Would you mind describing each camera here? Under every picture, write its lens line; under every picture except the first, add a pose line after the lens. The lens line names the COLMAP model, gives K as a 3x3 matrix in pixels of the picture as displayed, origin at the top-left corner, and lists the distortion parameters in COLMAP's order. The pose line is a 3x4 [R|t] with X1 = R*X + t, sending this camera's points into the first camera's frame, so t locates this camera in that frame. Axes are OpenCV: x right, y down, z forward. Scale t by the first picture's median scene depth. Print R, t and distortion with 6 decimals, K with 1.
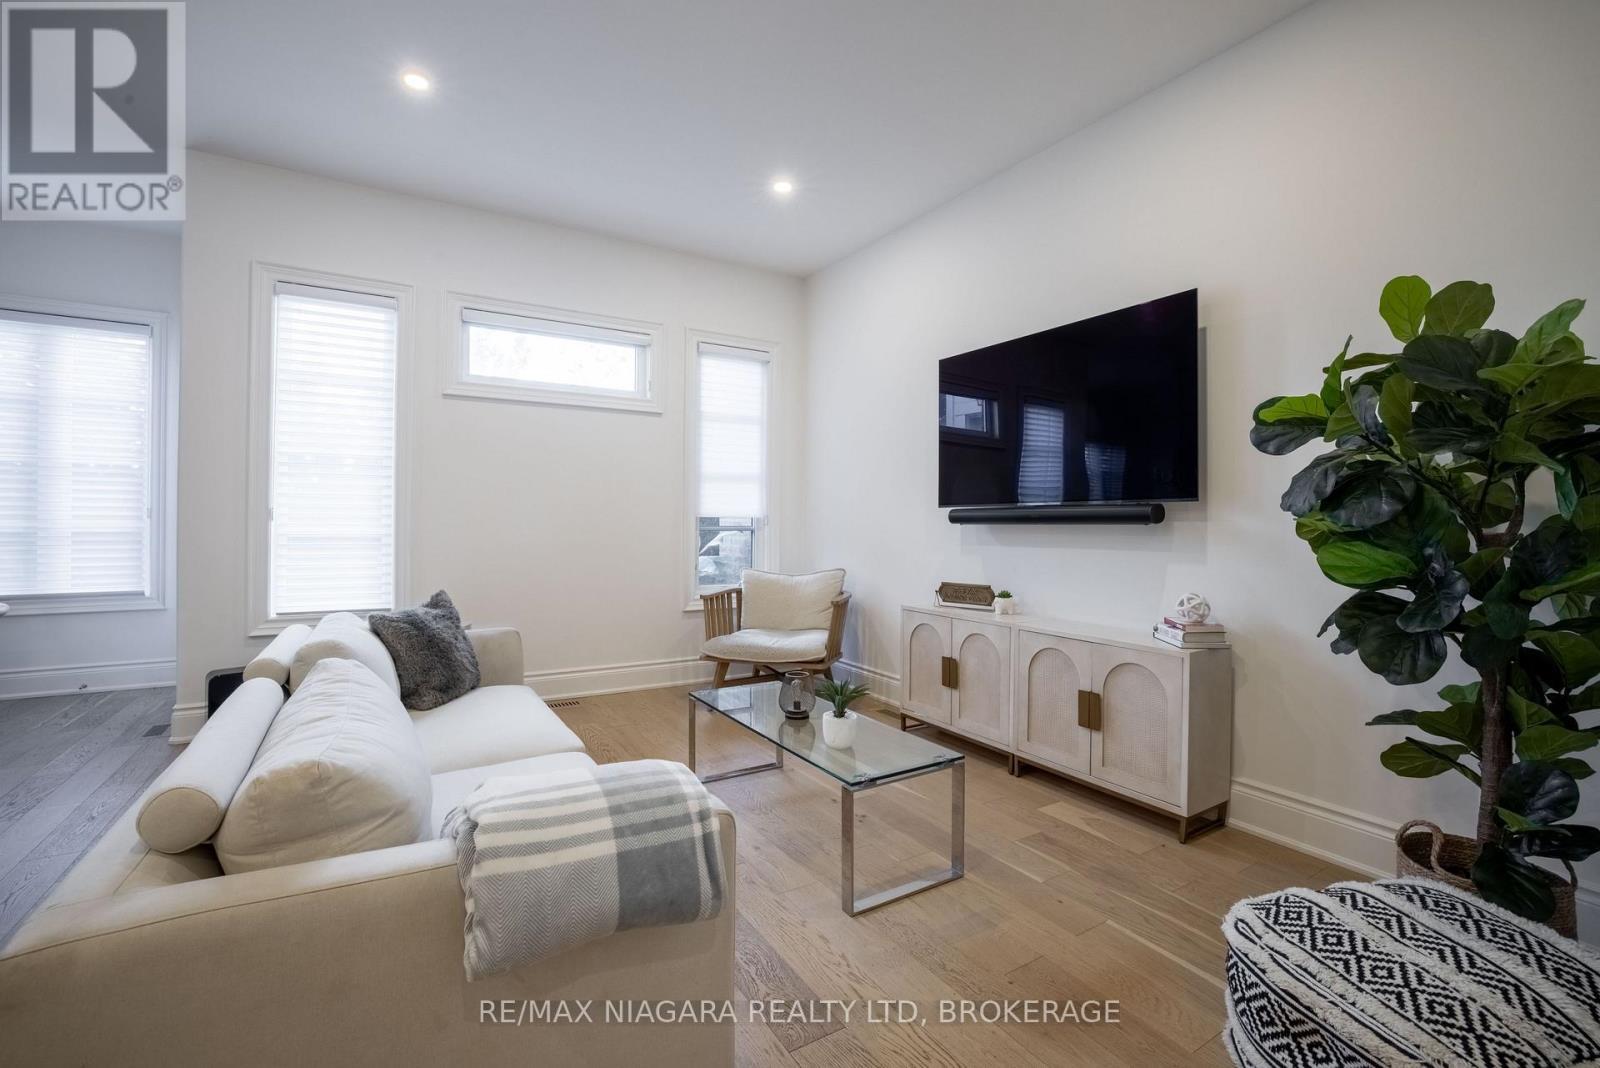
lens RADIAL K [[645.6, 0, 801.6], [0, 645.6, 519.8], [0, 0, 1]] dist [-0.018203, 0.008467]
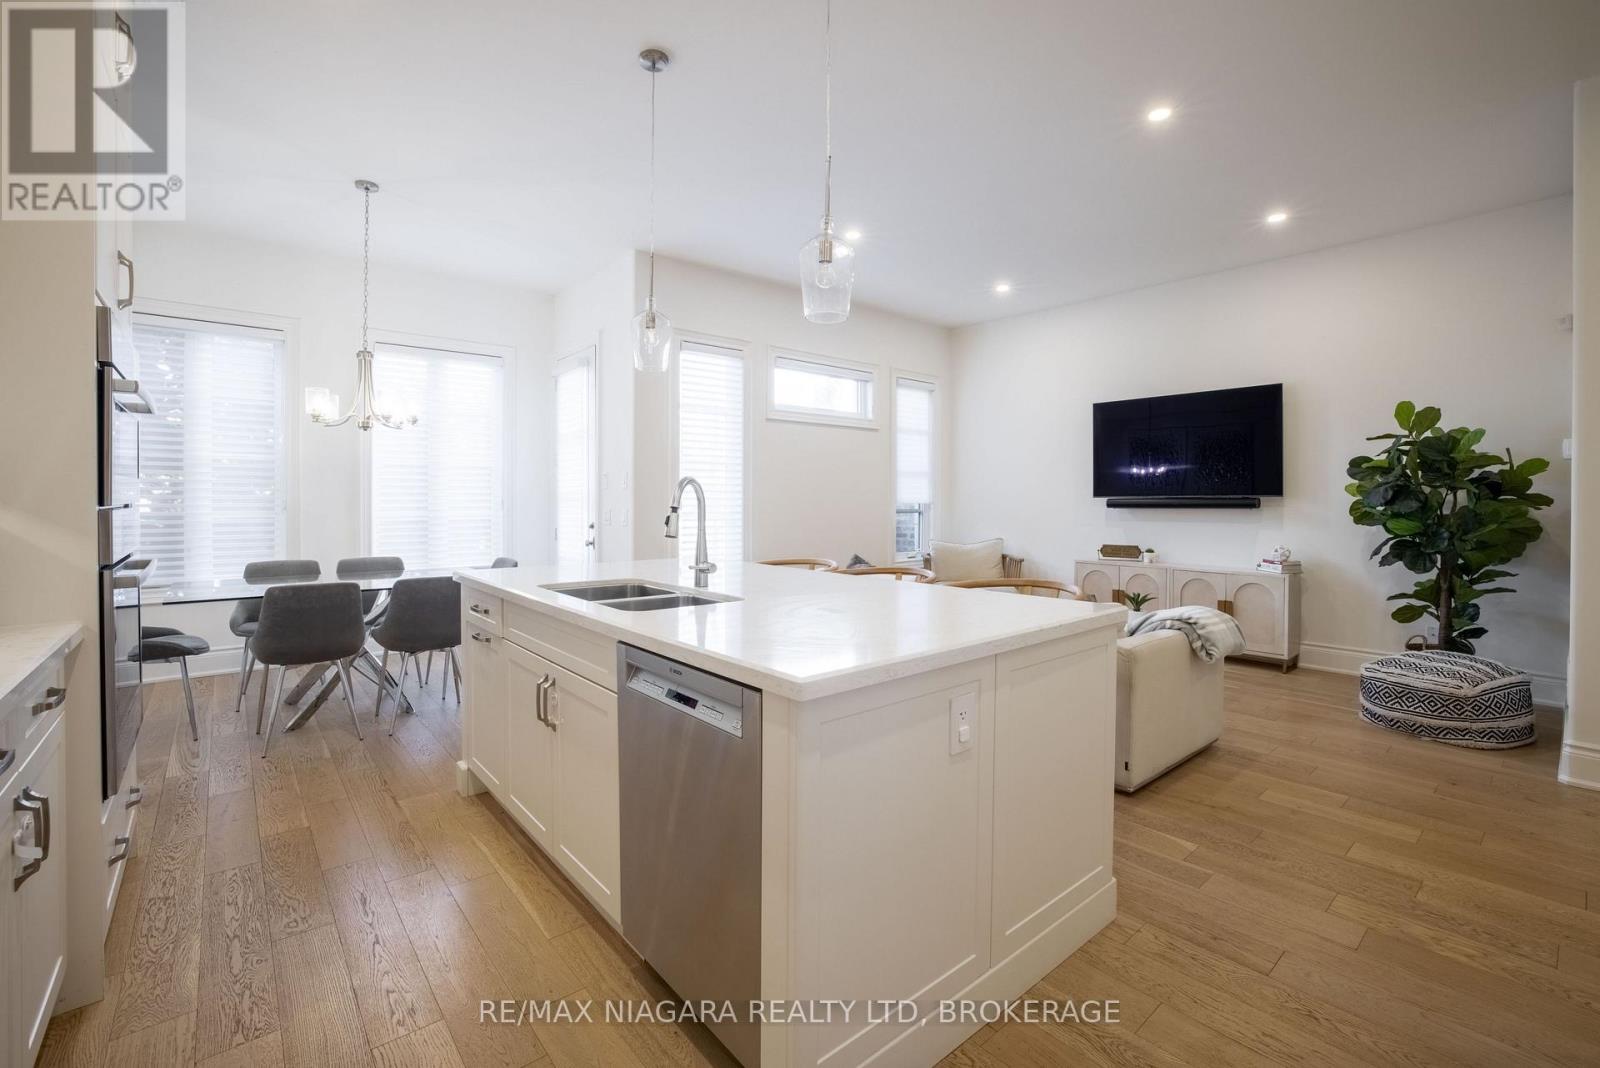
lens RADIAL K [[726.9, 0, 738.9], [0, 726.9, 498.6], [0, 0, 1]] dist [0.021841, 0.000194]
pose [[0.982765, -0.005968, 0.184763, -1.315303], [0.004922, 0.999969, 0.006118, -0.043110], [-0.184794, -0.005103, 0.982764, -0.808881]]
